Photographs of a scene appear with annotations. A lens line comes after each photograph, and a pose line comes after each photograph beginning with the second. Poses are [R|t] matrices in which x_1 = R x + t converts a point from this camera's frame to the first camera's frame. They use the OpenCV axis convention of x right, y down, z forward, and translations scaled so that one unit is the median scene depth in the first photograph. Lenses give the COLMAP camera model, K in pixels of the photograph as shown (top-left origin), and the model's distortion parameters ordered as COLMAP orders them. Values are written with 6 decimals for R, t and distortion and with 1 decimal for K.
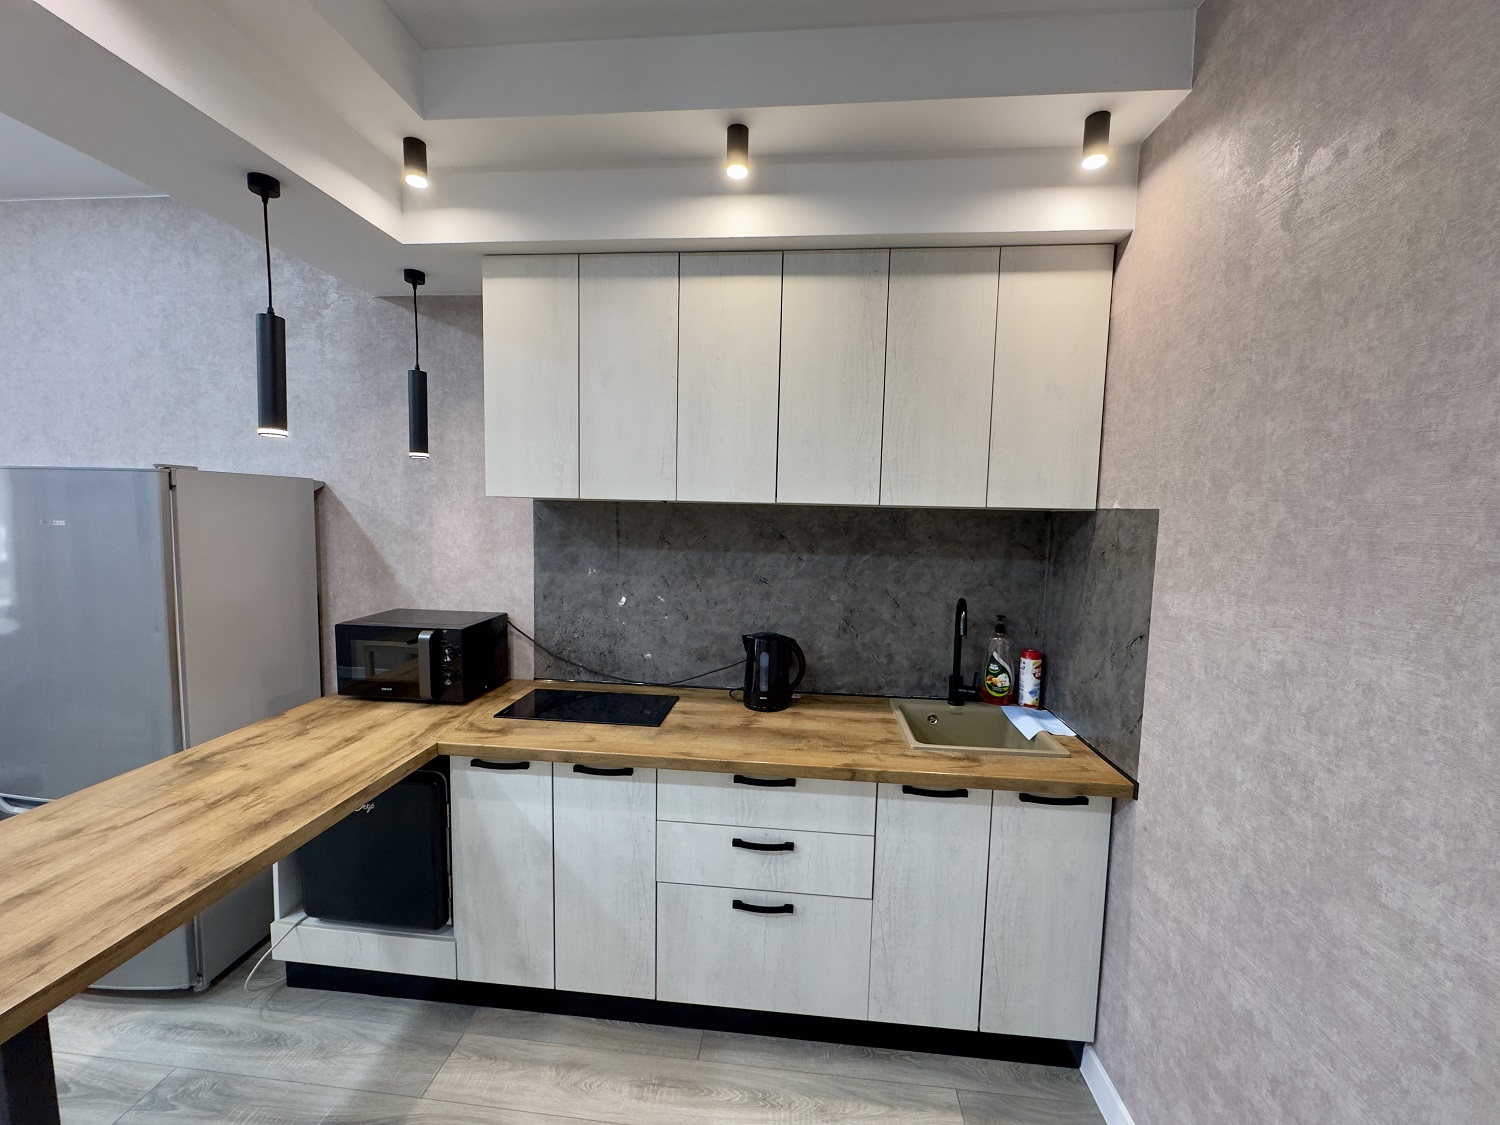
lens RADIAL K [[595.8, 0, 747.6], [0, 595.8, 561.4], [0, 0, 1]] dist [-0.001804, 0.000101]
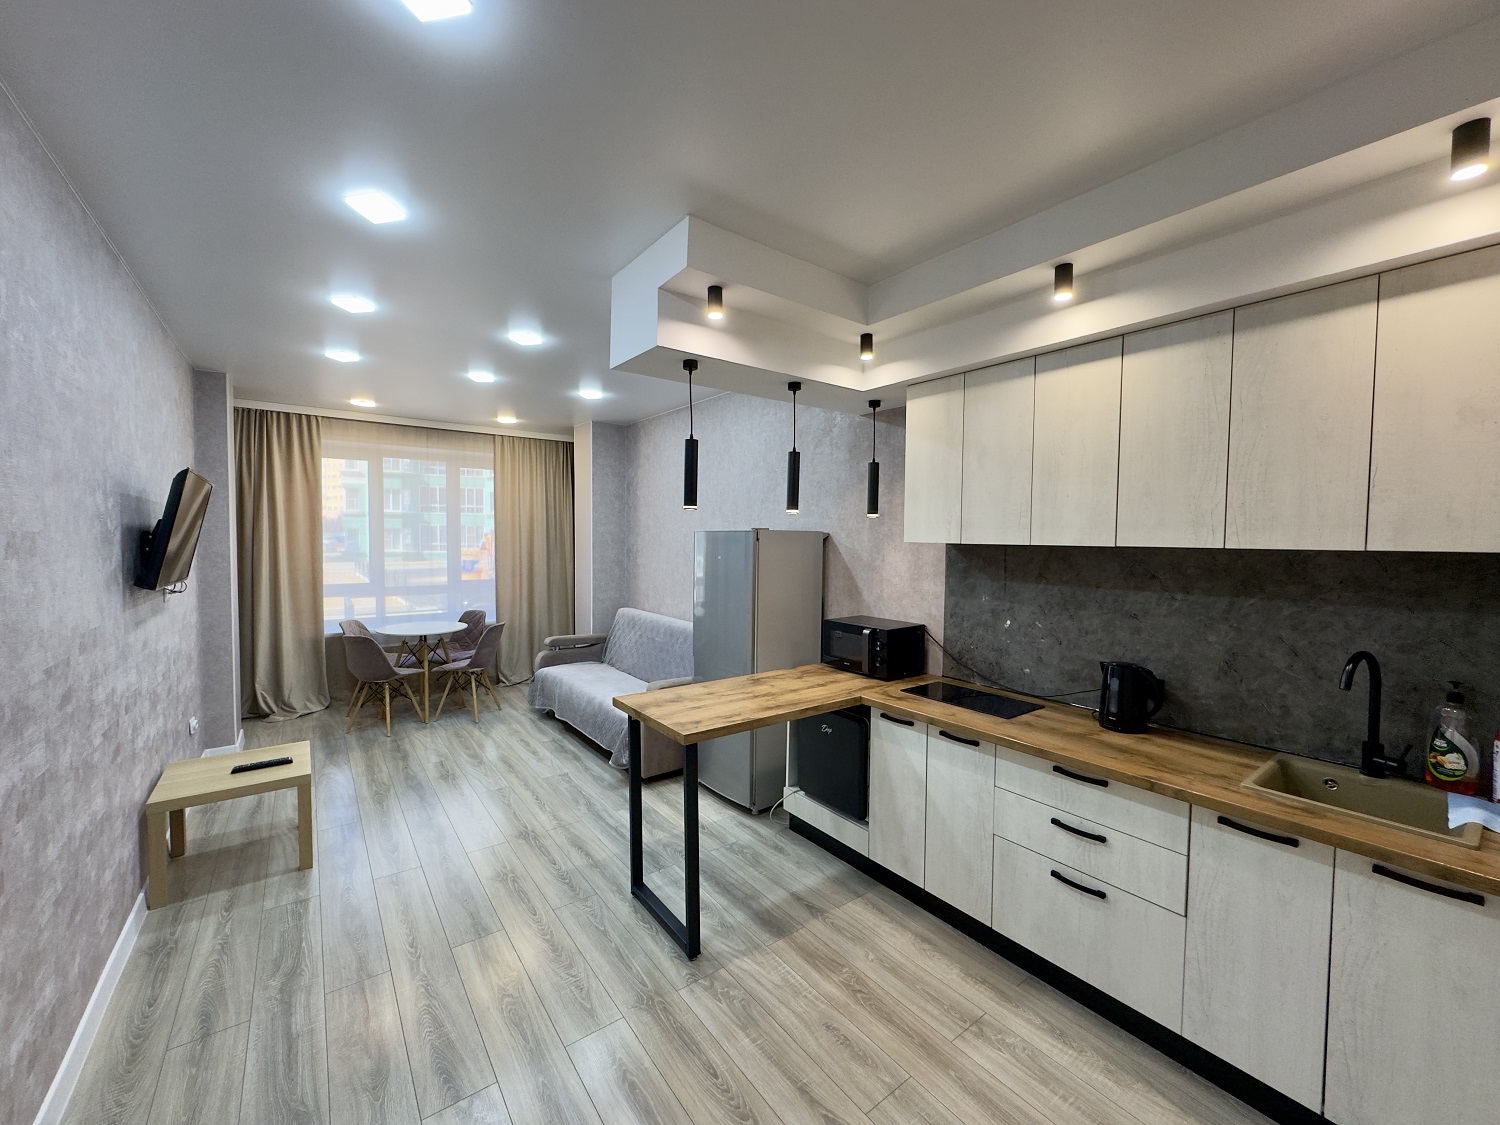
lens RADIAL K [[595.8, 0, 747.6], [0, 595.8, 561.4], [0, 0, 1]] dist [-0.001804, 0.000101]
pose [[0.675033, 0.014992, -0.737635, 0.401675], [-0.058392, 0.997743, -0.033158, 0.011132], [0.735473, 0.065455, 0.674385, -0.297533]]
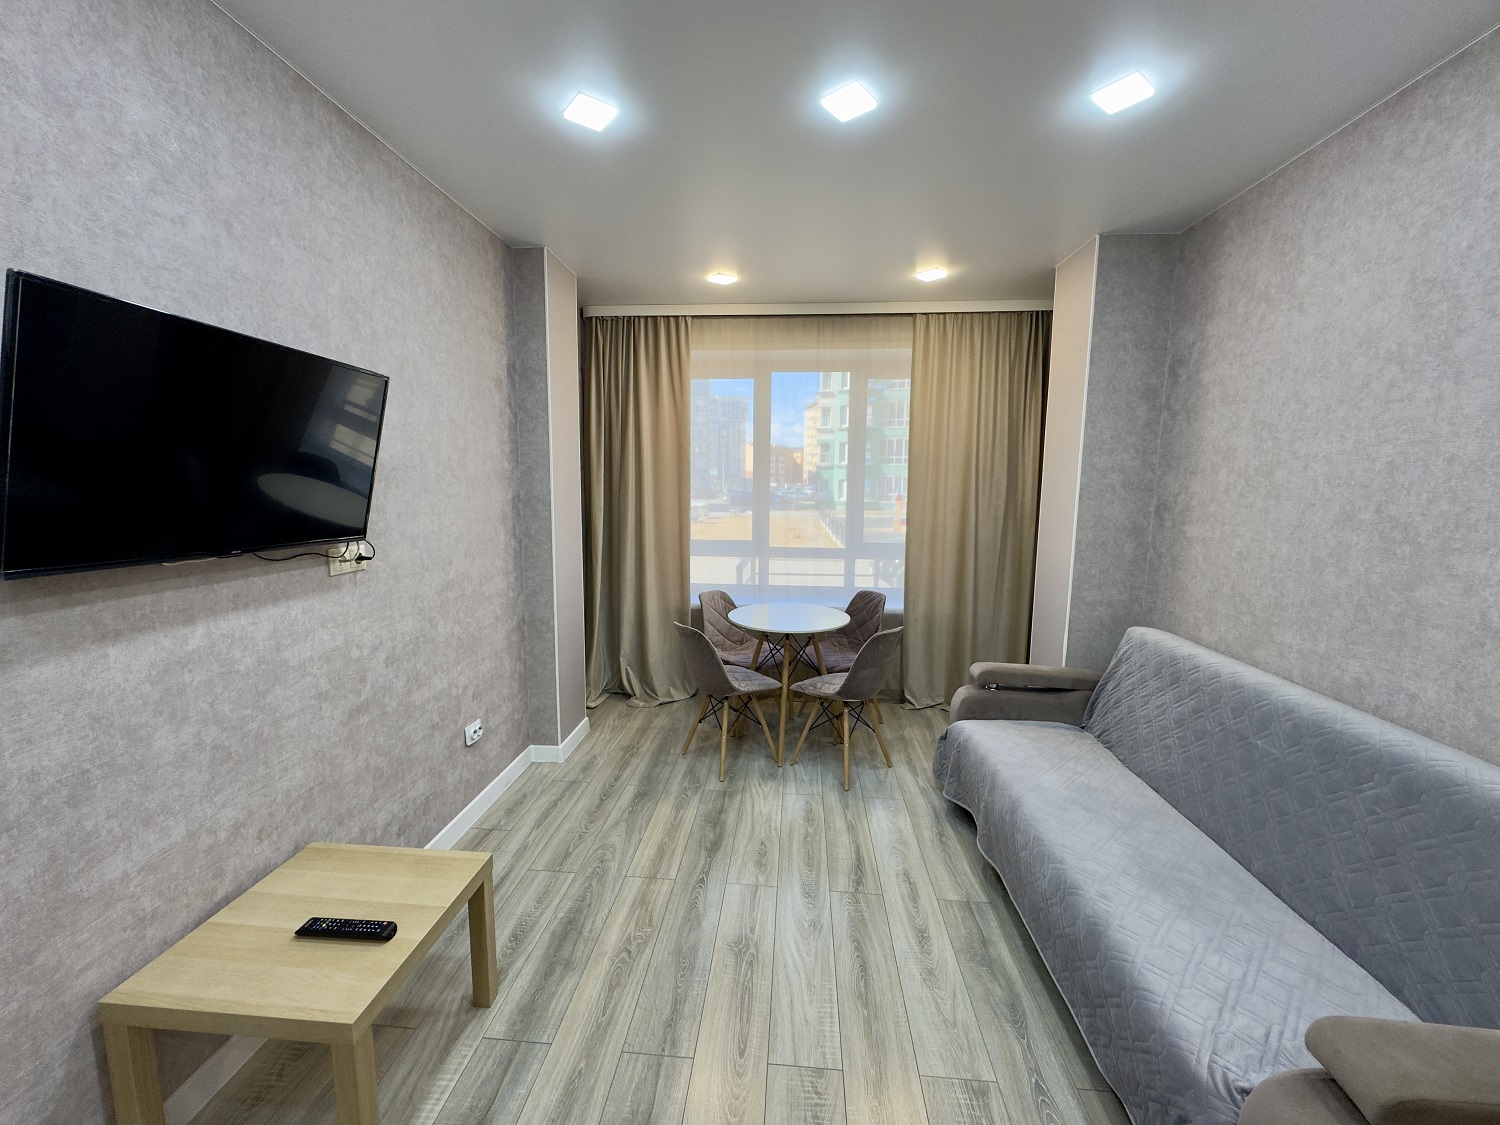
lens RADIAL K [[595.8, 0, 747.6], [0, 595.8, 561.4], [0, 0, 1]] dist [-0.001804, 0.000101]
pose [[0.016020, 0.107350, -0.994092, -0.861921], [-0.095802, 0.989810, 0.105344, -0.034972], [0.995272, 0.093548, 0.026141, 0.296966]]
